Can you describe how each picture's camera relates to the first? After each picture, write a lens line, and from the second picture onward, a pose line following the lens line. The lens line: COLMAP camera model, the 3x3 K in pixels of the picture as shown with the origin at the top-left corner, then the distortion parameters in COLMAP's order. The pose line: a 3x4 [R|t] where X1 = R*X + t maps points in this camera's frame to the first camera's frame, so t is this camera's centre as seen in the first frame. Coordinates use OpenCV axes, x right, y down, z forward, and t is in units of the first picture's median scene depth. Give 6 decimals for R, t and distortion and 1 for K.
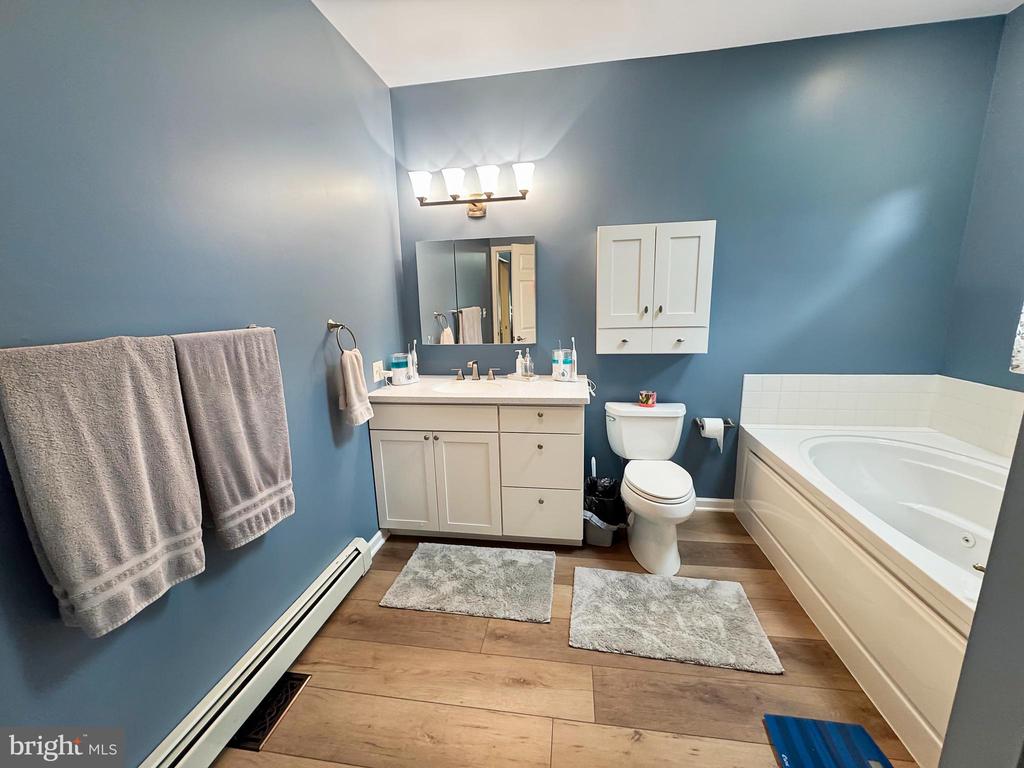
lens RADIAL K [[408.9, 0, 512.0], [0, 408.9, 384.0], [0, 0, 1]] dist [0.001066, -0.000343]
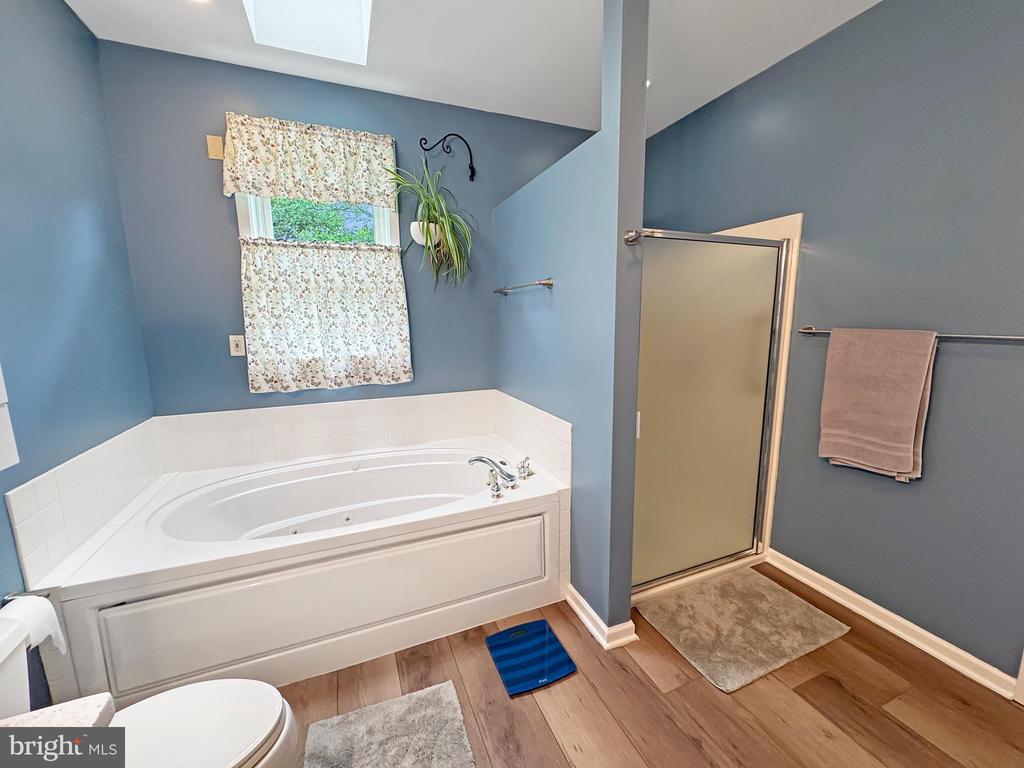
lens RADIAL K [[408.9, 0, 512.0], [0, 408.9, 384.0], [0, 0, 1]] dist [0.001066, -0.000343]
pose [[-0.518649, -0.102998, 0.848761, -0.197828], [0.194551, 0.952458, 0.234466, -0.206868], [-0.832558, 0.286733, -0.473953, 1.021486]]
